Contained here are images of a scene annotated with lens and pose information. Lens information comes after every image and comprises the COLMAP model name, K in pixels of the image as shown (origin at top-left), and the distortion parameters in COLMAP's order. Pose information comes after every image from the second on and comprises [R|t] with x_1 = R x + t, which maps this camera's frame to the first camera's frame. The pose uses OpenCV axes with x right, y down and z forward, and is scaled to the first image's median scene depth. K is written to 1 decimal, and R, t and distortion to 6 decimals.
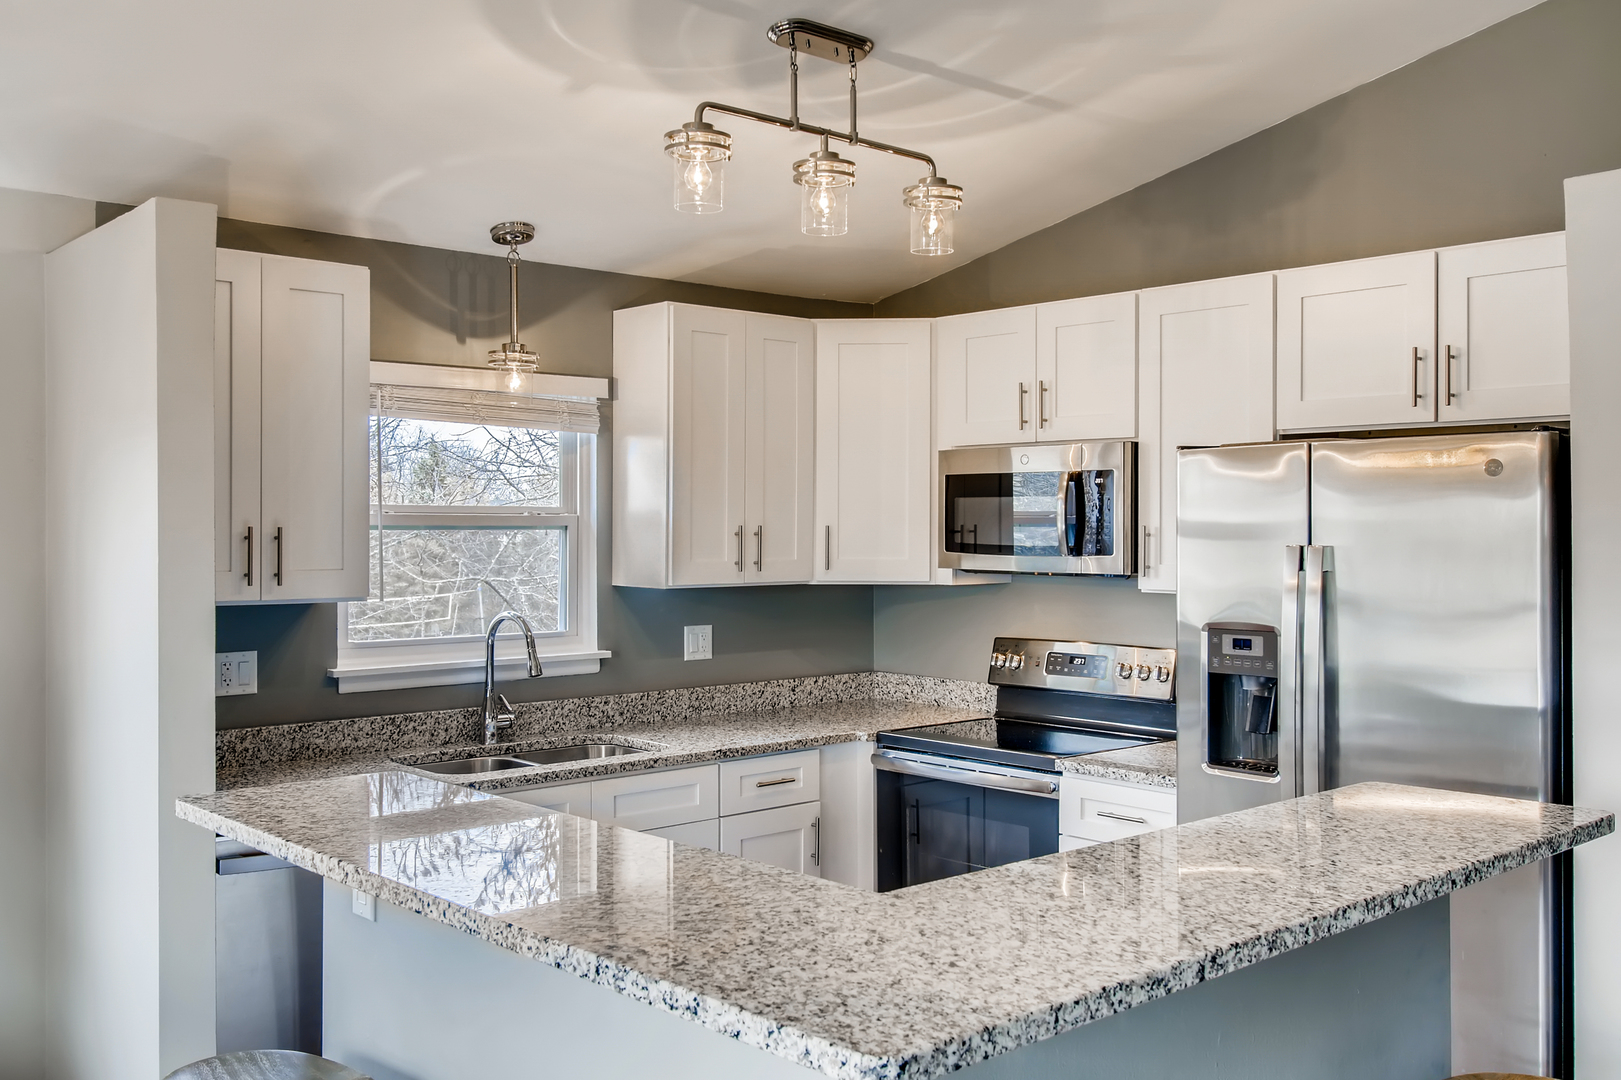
lens RADIAL K [[1486.5, 0, 811.9], [0, 1486.5, 518.0], [0, 0, 1]] dist [-0.003812, -0.003670]
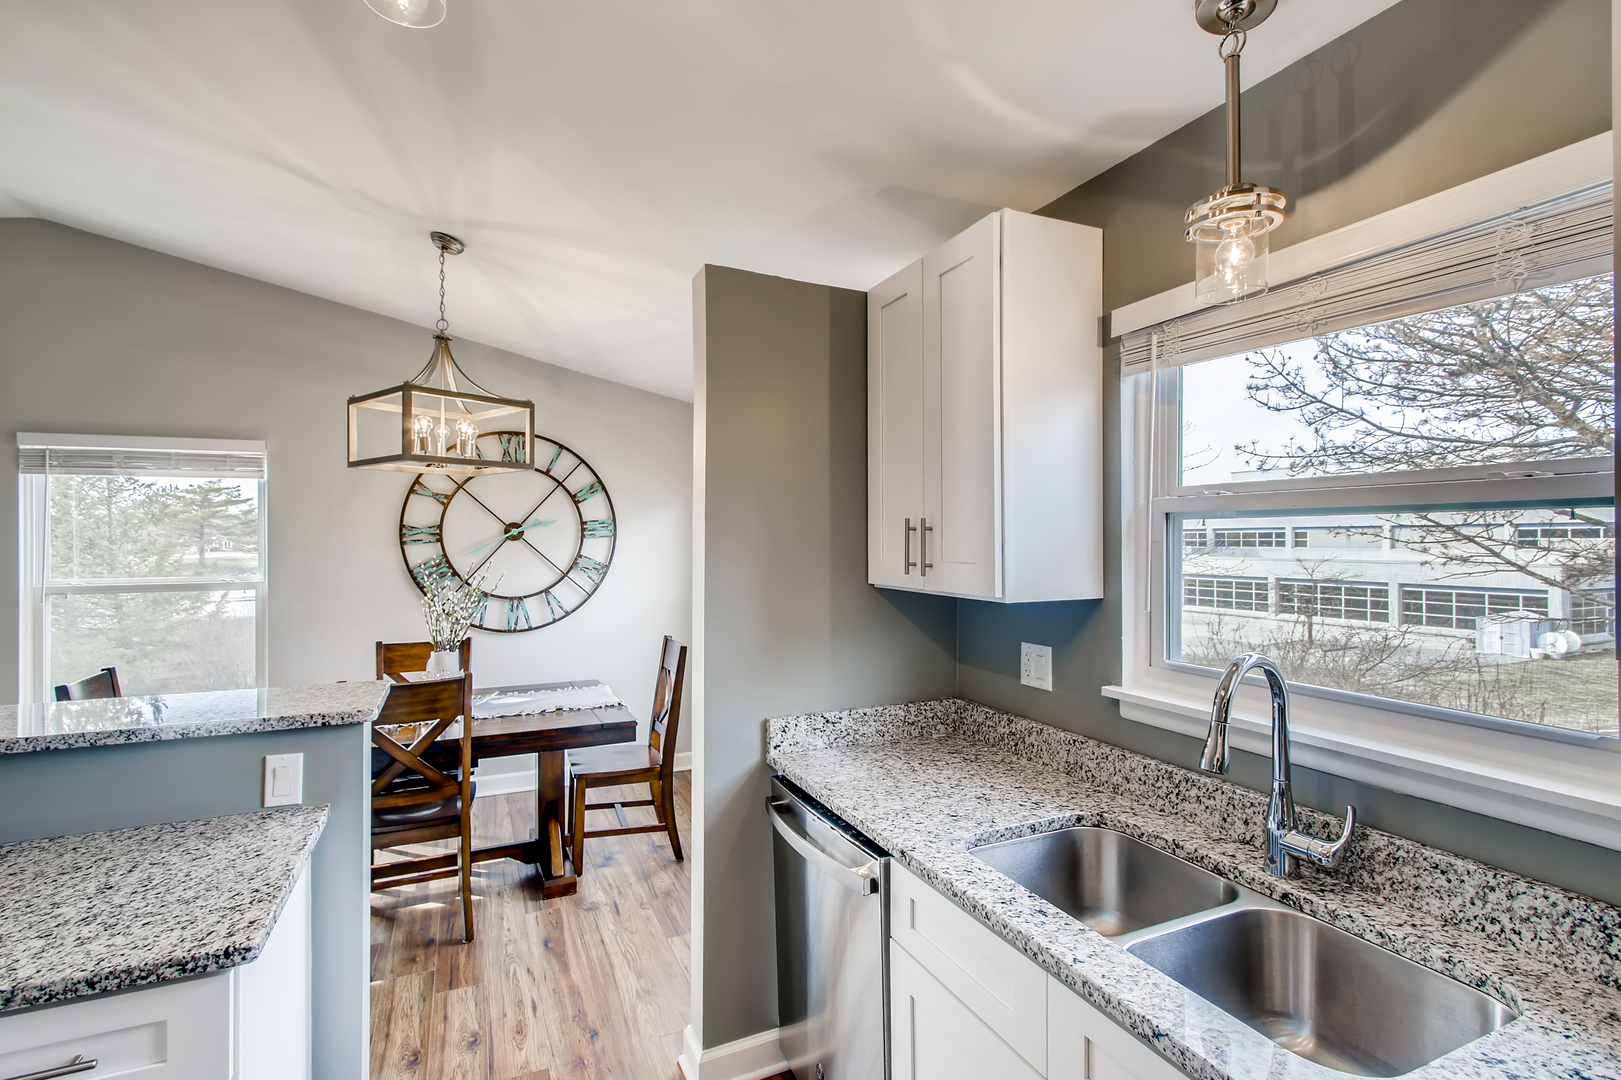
lens RADIAL K [[757.6, 0, 804.1], [0, 757.6, 535.1], [0, 0, 1]] dist [0.004605, 0.000509]
pose [[-0.313062, -0.005501, -0.949717, 0.128299], [0.007774, 0.999935, -0.008354, 0.018088], [0.949701, -0.009998, -0.312999, 0.907052]]
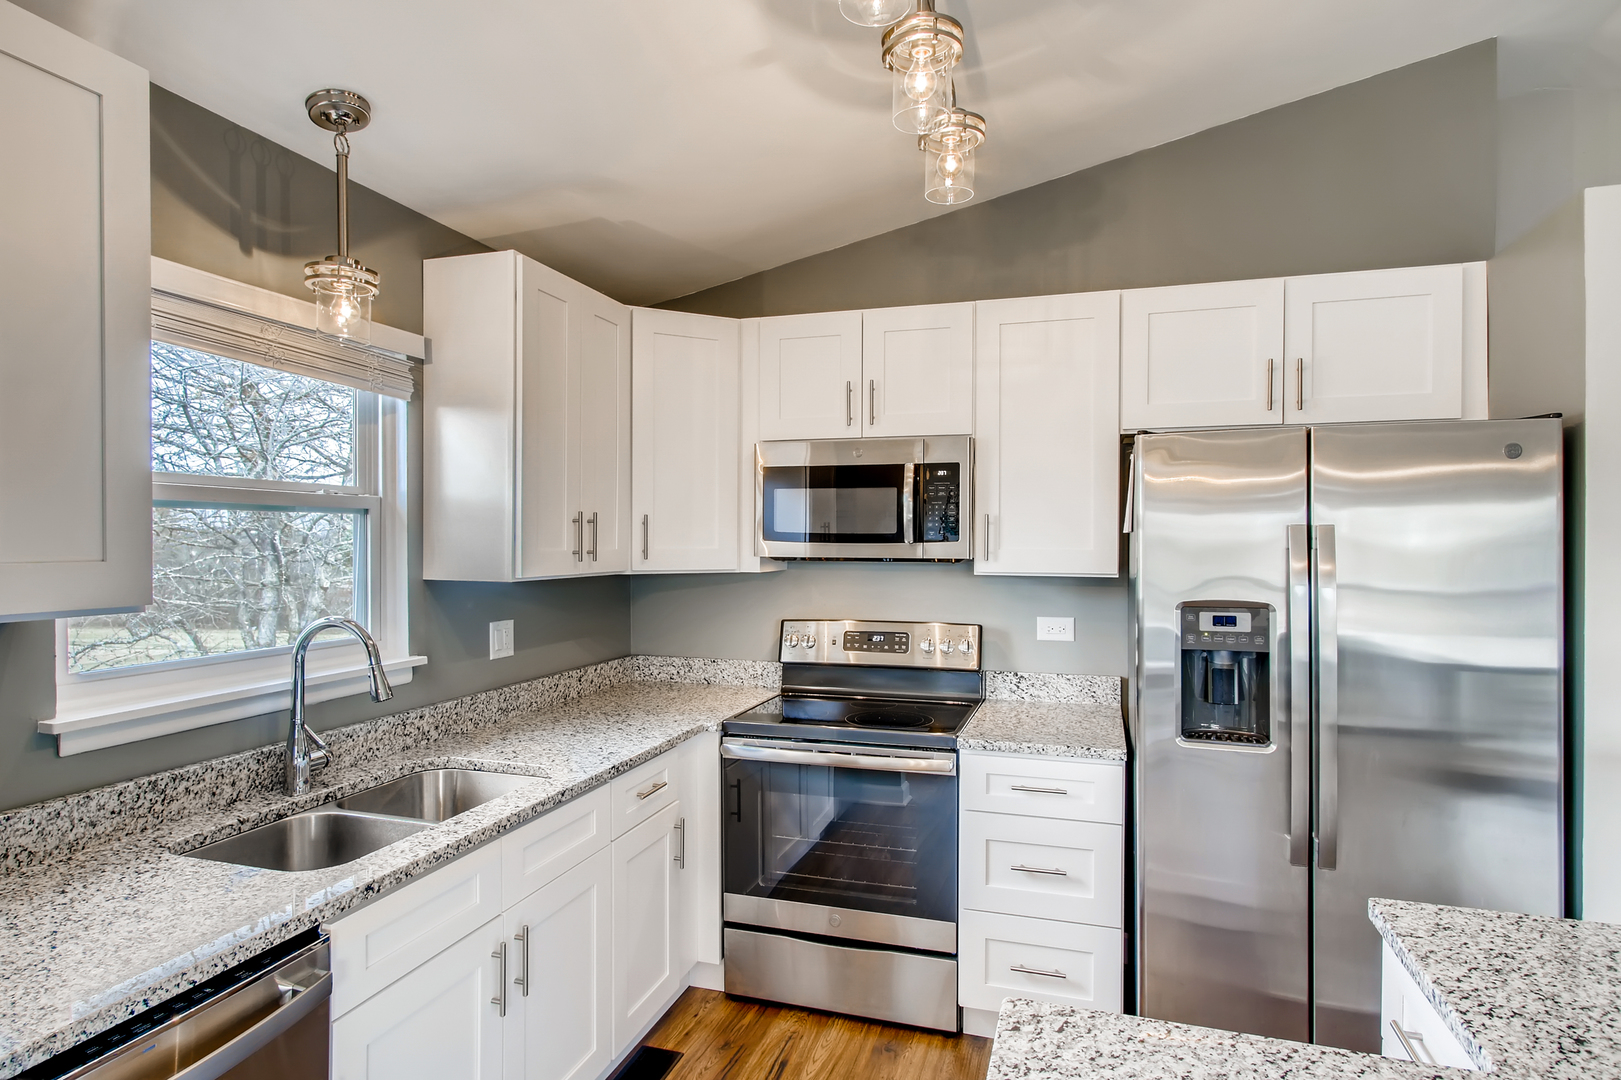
lens RADIAL K [[894.4, 0, 804.2], [0, 894.4, 548.0], [0, 0, 1]] dist [-0.002722, 0.001002]
pose [[0.865409, -0.004070, 0.501050, -0.219359], [-0.003429, 0.999895, 0.014045, 0.020608], [-0.501055, -0.013873, 0.865304, 0.478717]]
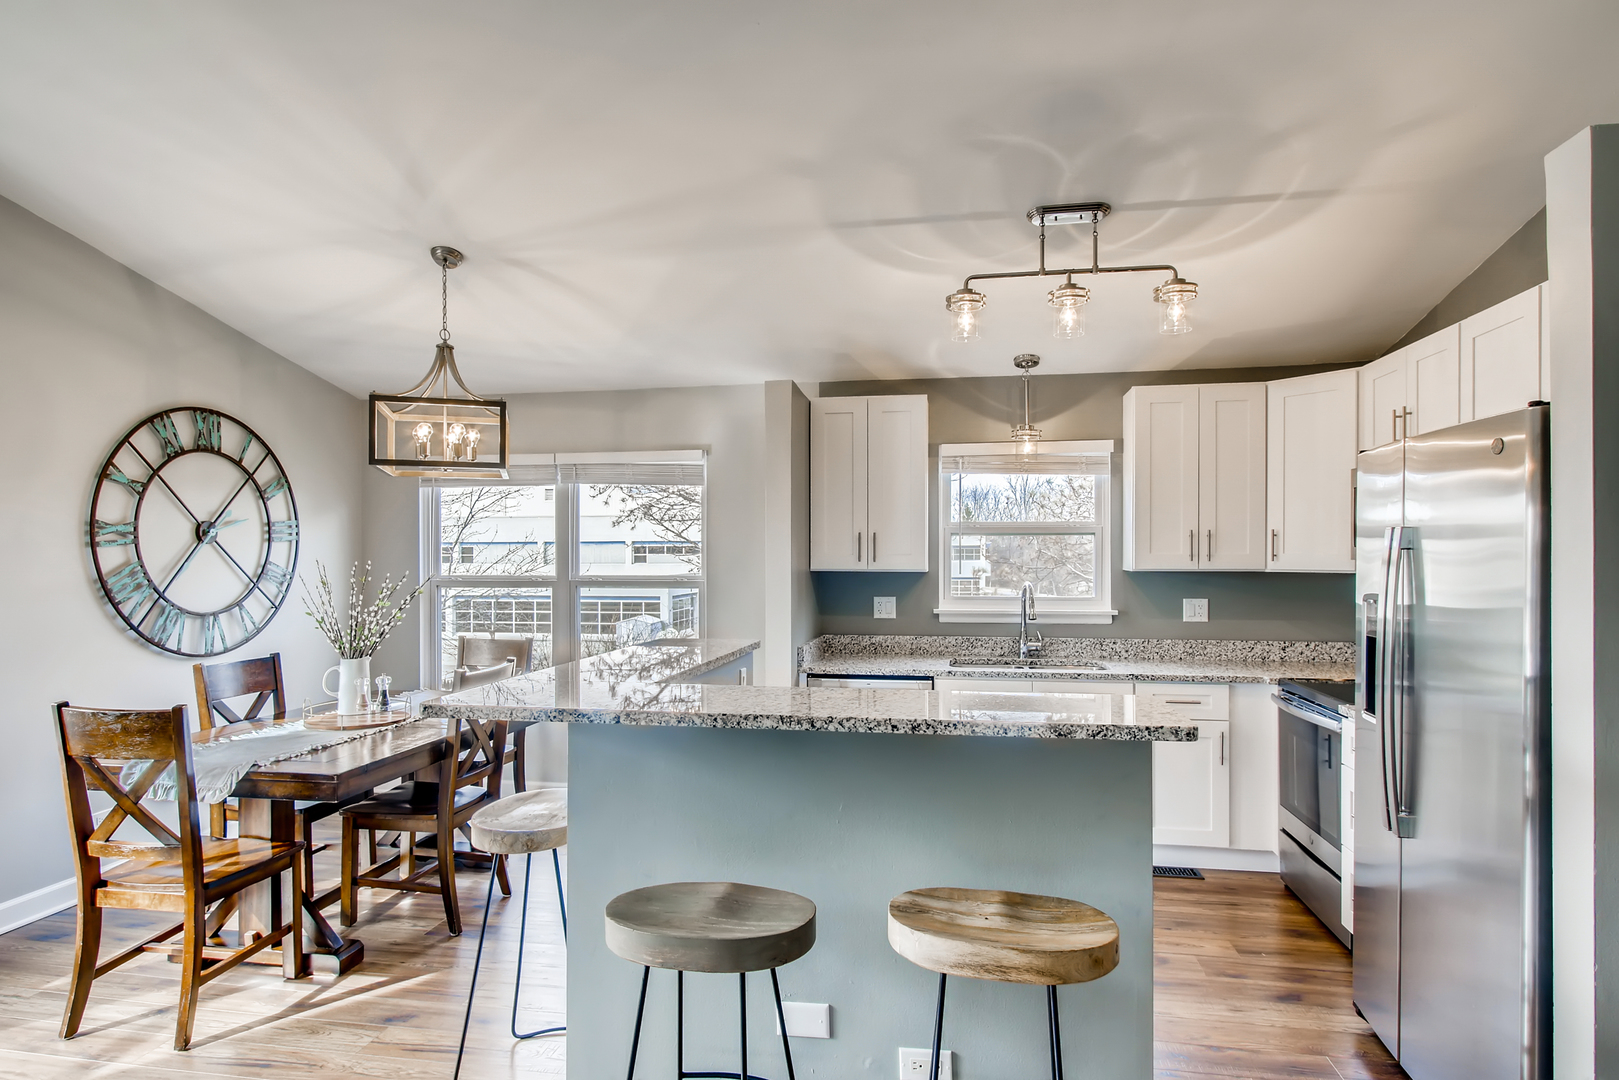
lens RADIAL K [[917.2, 0, 809.2], [0, 917.2, 555.5], [0, 0, 1]] dist [0.002813, 0.001432]
pose [[0.617204, -0.000183, -0.786803, 0.464593], [0.005248, 0.999979, 0.003884, 0.026390], [0.786785, -0.006527, 0.617192, 0.144021]]
